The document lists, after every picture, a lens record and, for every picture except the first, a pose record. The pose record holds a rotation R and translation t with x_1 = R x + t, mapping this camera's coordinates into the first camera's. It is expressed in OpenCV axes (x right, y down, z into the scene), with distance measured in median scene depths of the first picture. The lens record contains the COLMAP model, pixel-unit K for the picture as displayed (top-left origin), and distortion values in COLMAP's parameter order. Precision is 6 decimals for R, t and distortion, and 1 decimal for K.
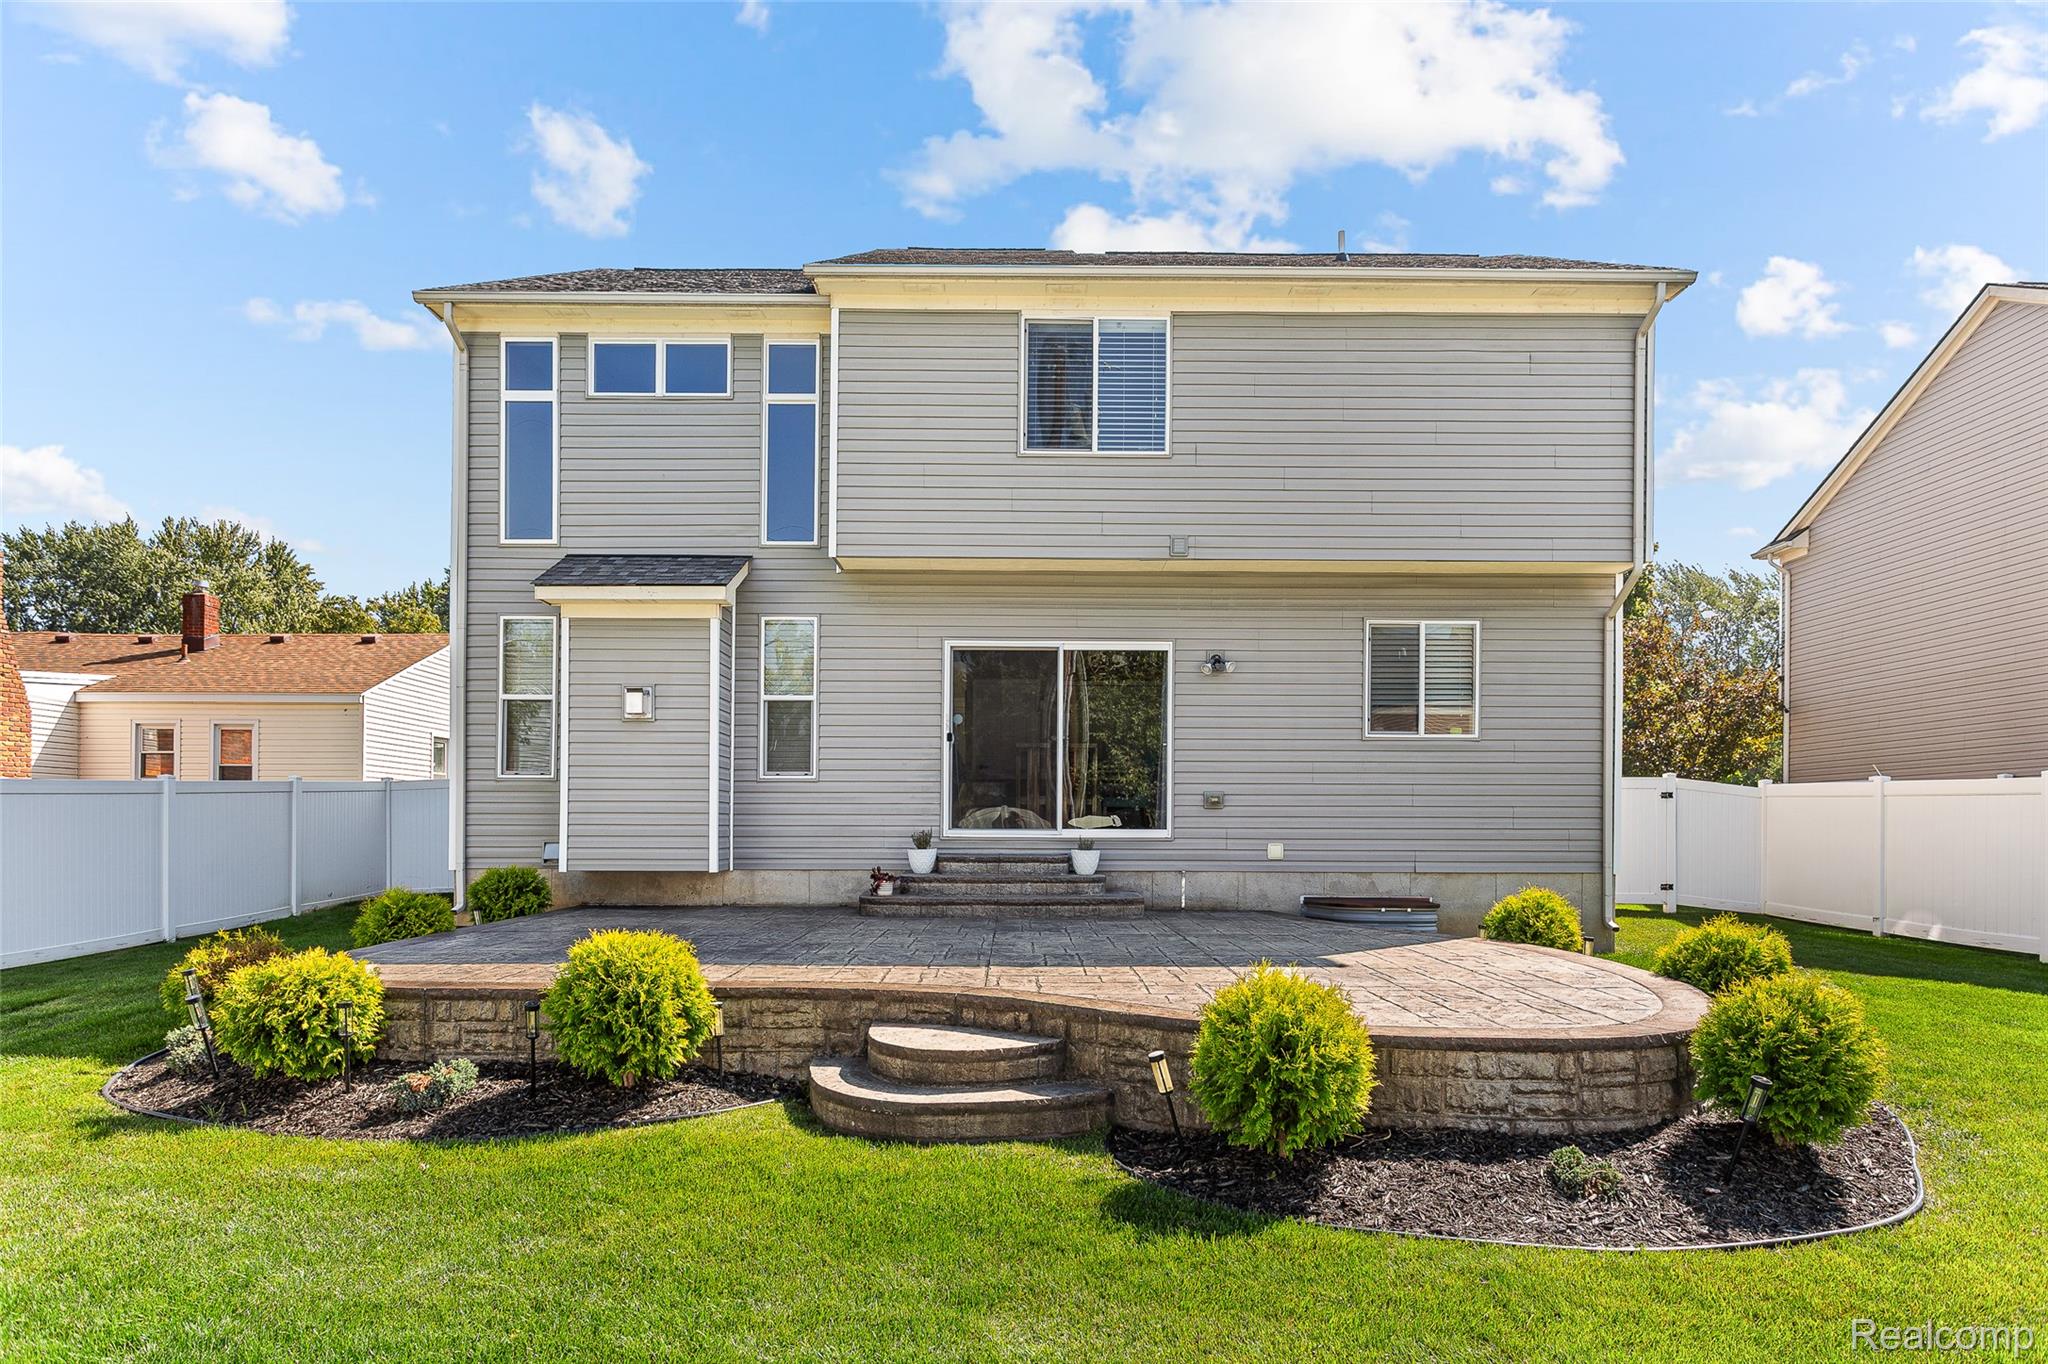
lens RADIAL K [[1231.0, 0, 1025.4], [0, 1231.0, 825.8], [0, 0, 1]] dist [-0.002255, -0.000052]
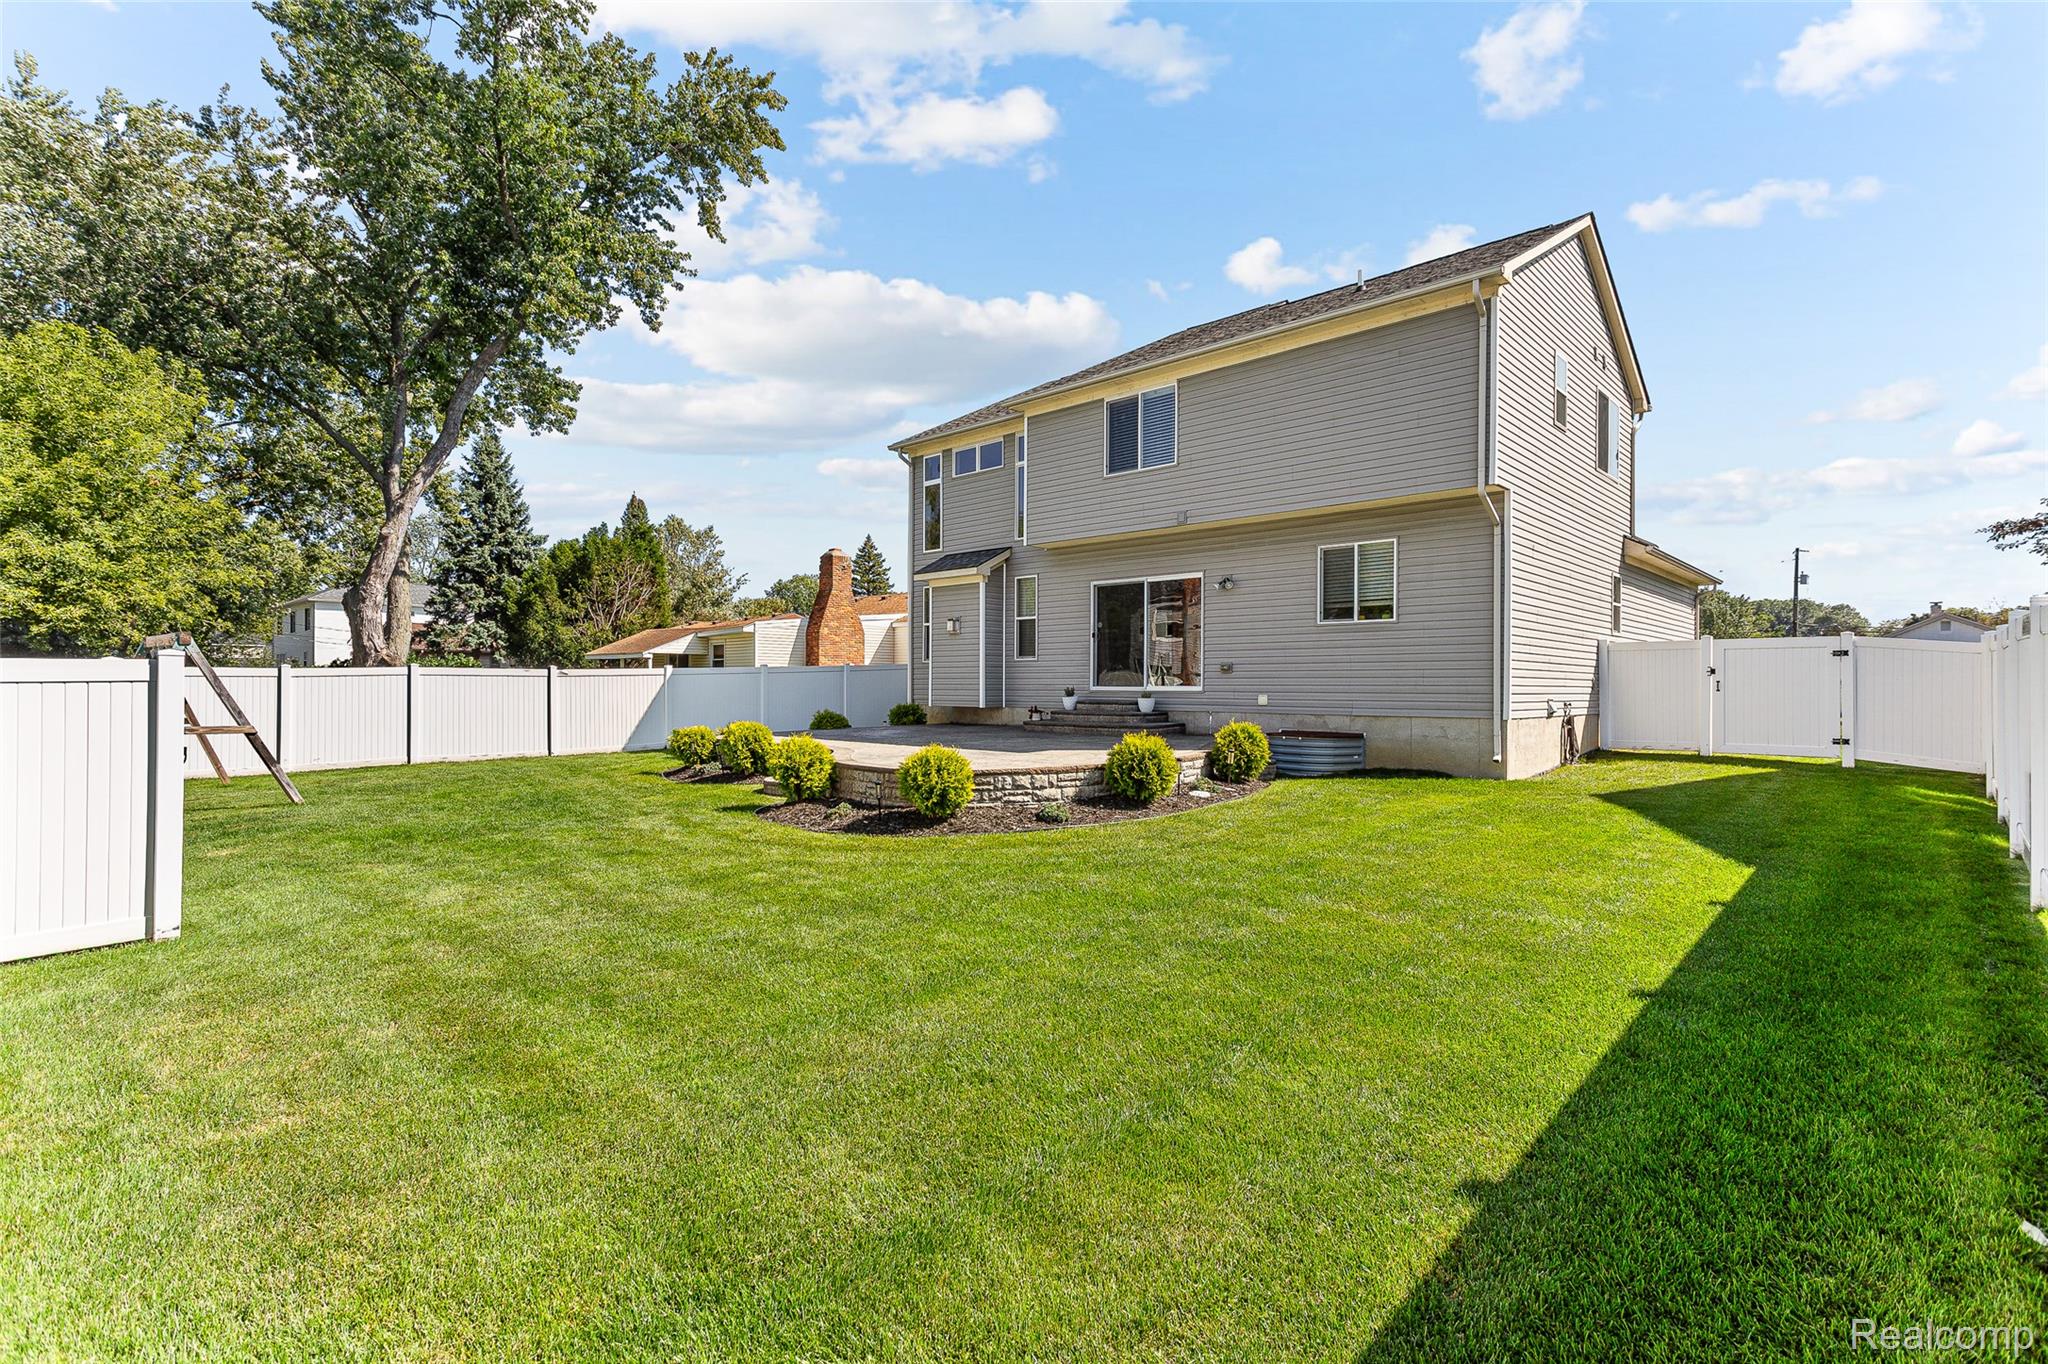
lens RADIAL K [[960.6, 0, 1026.0], [0, 960.6, 673.1], [0, 0, 1]] dist [0.018213, 0.000529]
pose [[0.732371, -0.010189, -0.680830, 0.827297], [0.001904, 0.999915, -0.012917, 0.001827], [0.680903, 0.008164, 0.732328, -0.101506]]
